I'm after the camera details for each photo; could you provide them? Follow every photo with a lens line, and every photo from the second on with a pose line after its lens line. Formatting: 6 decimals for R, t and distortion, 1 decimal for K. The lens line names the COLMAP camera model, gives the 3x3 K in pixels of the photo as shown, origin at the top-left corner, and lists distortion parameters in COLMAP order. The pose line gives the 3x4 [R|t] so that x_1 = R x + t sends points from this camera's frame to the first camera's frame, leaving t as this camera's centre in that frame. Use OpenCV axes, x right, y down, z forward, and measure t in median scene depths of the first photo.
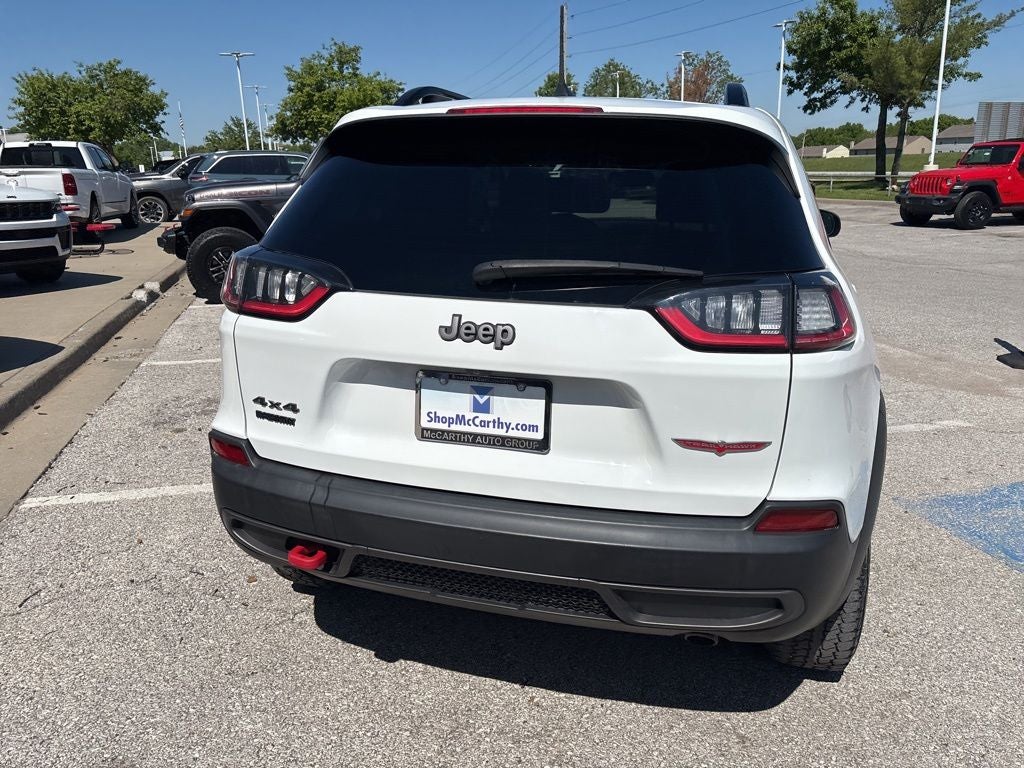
lens RADIAL K [[764.6, 0, 530.1], [0, 764.6, 368.5], [0, 0, 1]] dist [0.135614, -0.143678]
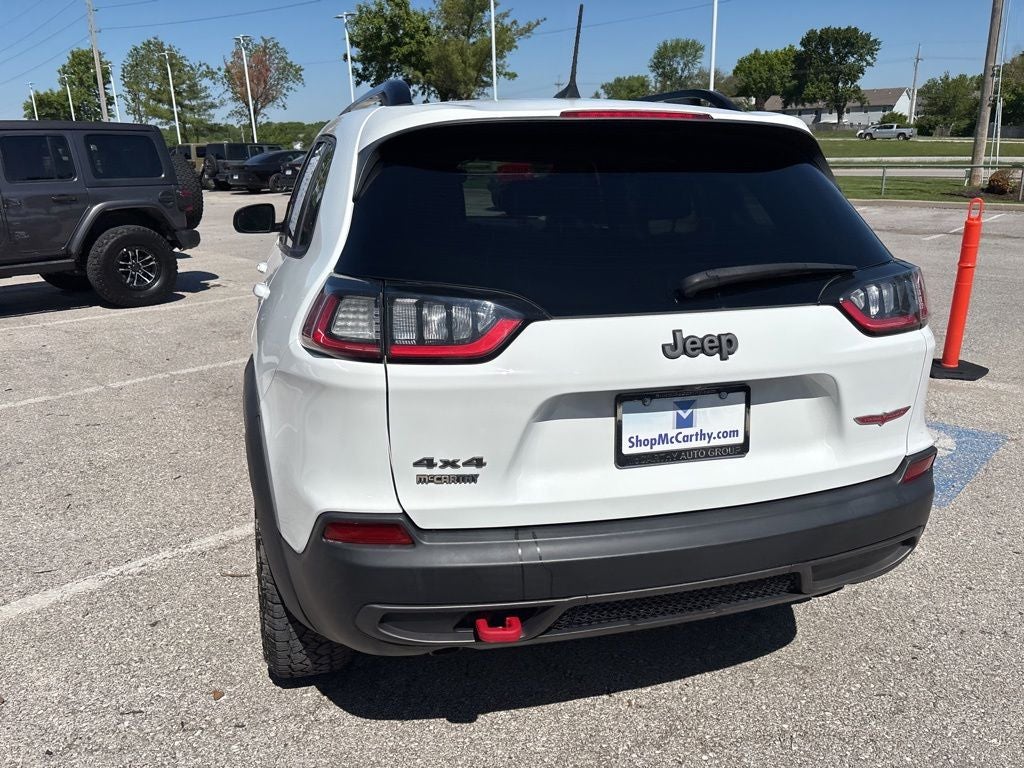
lens RADIAL K [[773.0, 0, 512.0], [0, 773.0, 379.9], [0, 0, 1]] dist [0.058982, -0.071998]
pose [[0.868326, -0.151049, 0.472435, -0.688620], [0.138301, 0.988458, 0.061839, -0.090483], [-0.476322, 0.011642, 0.879194, 0.233206]]
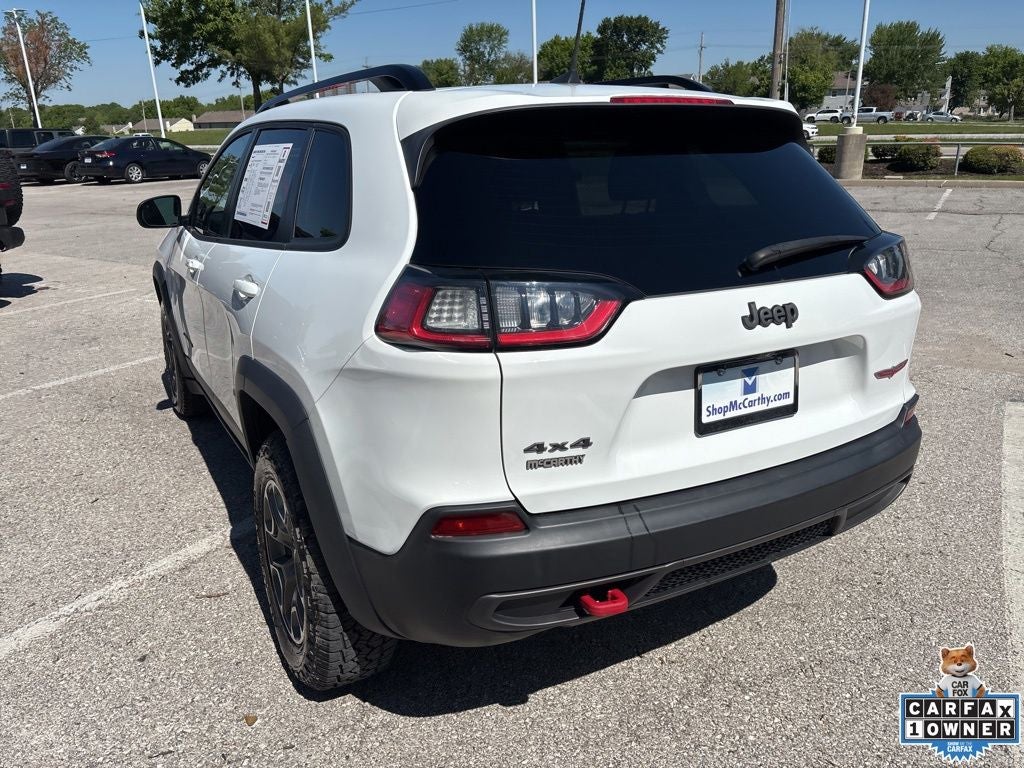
lens RADIAL K [[773.3, 0, 514.0], [0, 773.3, 375.1], [0, 0, 1]] dist [0.053189, -0.062963]
pose [[0.731240, -0.218988, 0.646013, -0.947058], [0.192942, 0.974792, 0.112042, -0.142631], [-0.654264, 0.042713, 0.755059, 0.400203]]
